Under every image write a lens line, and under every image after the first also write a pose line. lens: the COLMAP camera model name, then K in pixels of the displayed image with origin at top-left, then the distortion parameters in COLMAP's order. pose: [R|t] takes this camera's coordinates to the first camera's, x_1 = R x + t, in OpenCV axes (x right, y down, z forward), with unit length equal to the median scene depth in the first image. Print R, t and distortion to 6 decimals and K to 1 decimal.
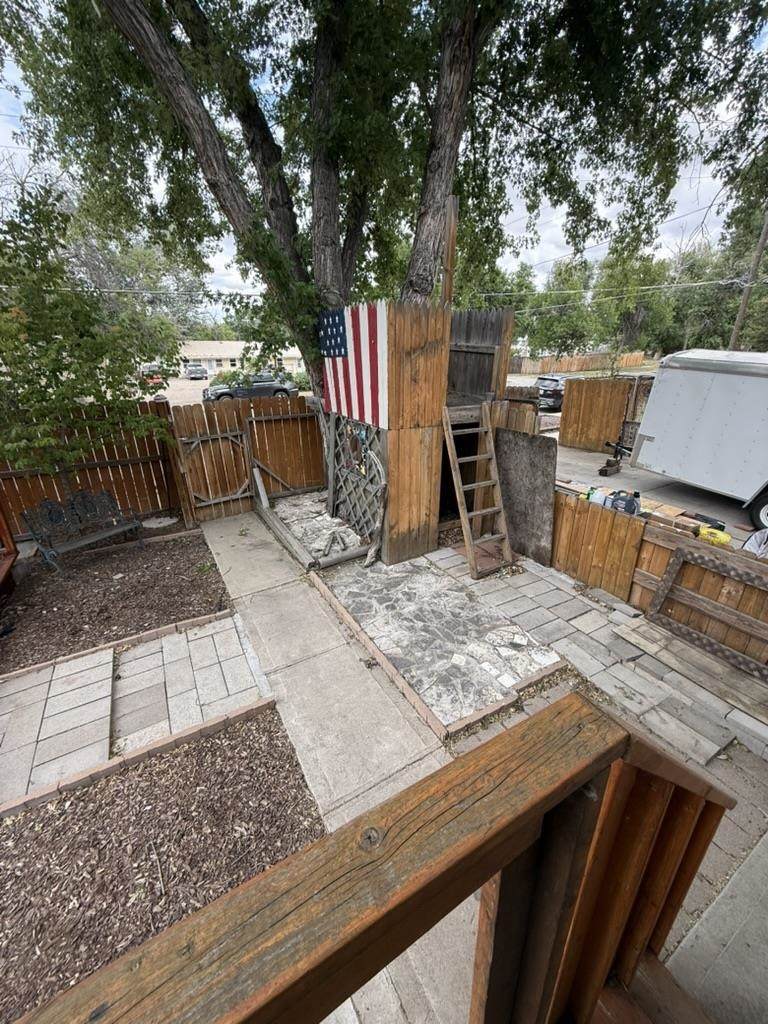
lens RADIAL K [[409.7, 0, 384.0], [0, 409.7, 512.0], [0, 0, 1]] dist [0.012438, 0.000057]
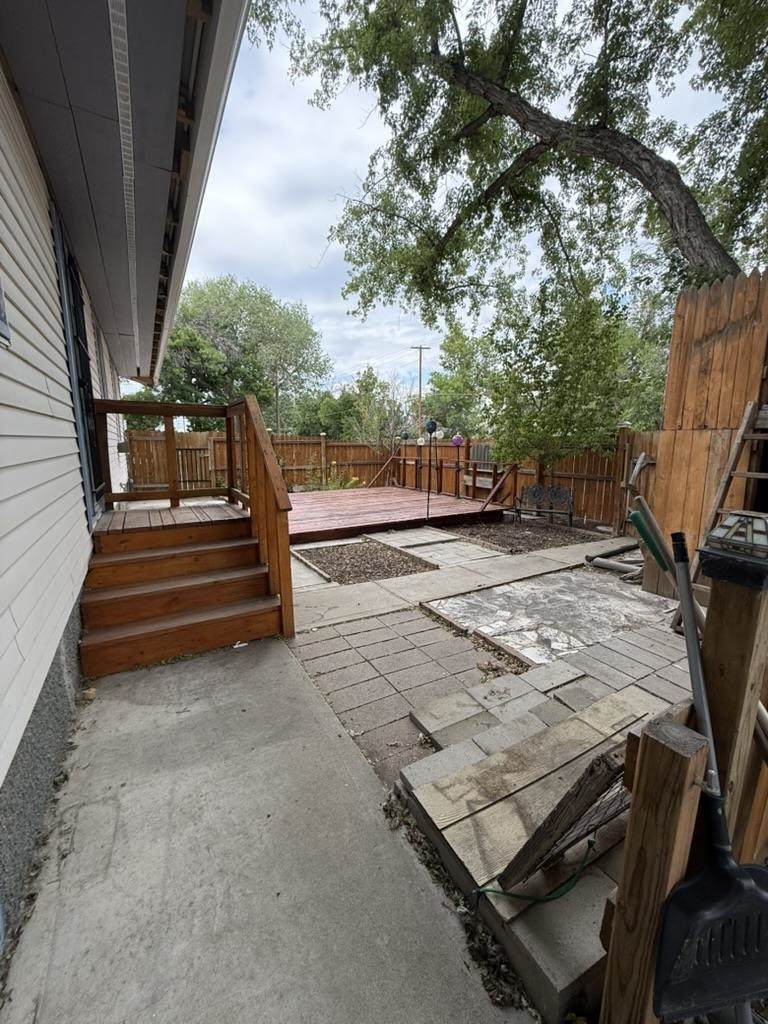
lens RADIAL K [[409.7, 0, 384.0], [0, 409.7, 512.0], [0, 0, 1]] dist [0.012438, 0.000057]
pose [[-0.008378, 0.168681, -0.985635, 1.006724], [-0.377625, 0.912150, 0.159315, 0.057328], [0.925921, 0.373535, 0.056056, 0.470458]]
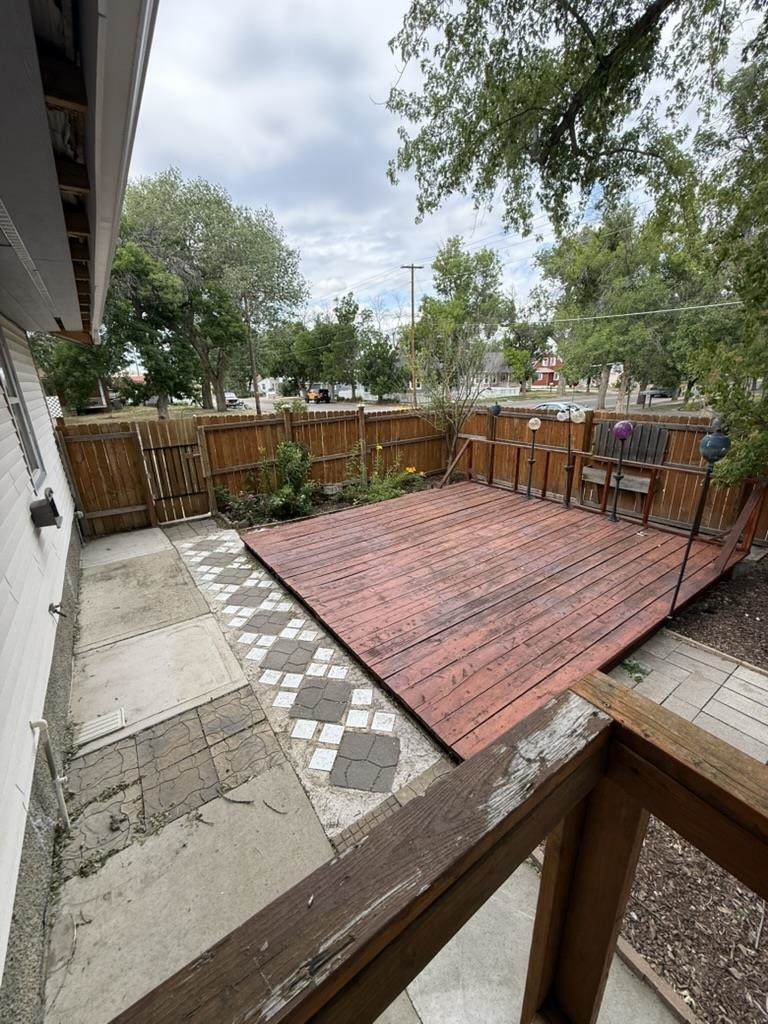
lens RADIAL K [[405.9, 0, 381.5], [0, 405.9, 515.5], [0, 0, 1]] dist [0.001271, 0.000056]
pose [[0.061858, 0.329887, -0.941991, 0.844701], [-0.348716, 0.891463, 0.289293, 0.056302], [0.935185, 0.310592, 0.170181, 0.378859]]
